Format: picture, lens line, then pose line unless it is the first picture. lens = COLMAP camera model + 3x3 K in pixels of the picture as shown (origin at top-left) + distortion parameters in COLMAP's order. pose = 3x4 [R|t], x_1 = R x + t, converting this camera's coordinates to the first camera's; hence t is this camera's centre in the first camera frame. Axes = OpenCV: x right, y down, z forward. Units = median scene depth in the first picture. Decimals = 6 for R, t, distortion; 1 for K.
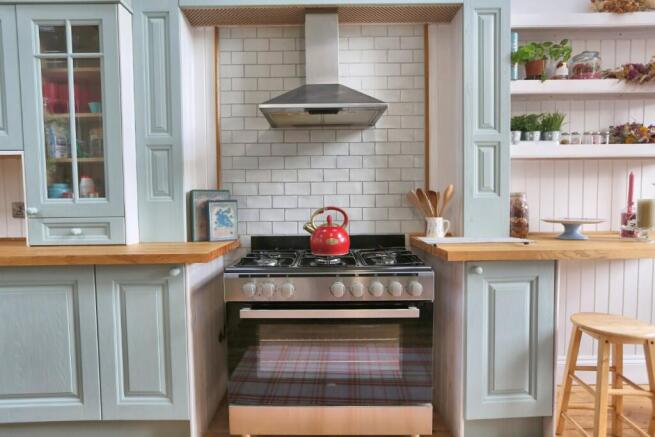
lens RADIAL K [[386.8, 0, 329.5], [0, 386.8, 221.2], [0, 0, 1]] dist [0.001591, 0.003502]
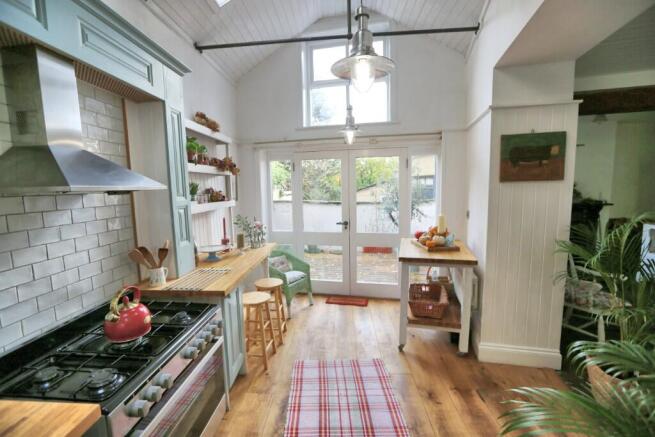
lens RADIAL K [[296.6, 0, 324.9], [0, 296.6, 219.9], [0, 0, 1]] dist [-0.001886, -0.000199]
pose [[0.059561, -0.101717, 0.993029, -0.603989], [0.065475, 0.993051, 0.097792, -0.214845], [-0.996075, 0.059194, 0.065807, 0.399879]]
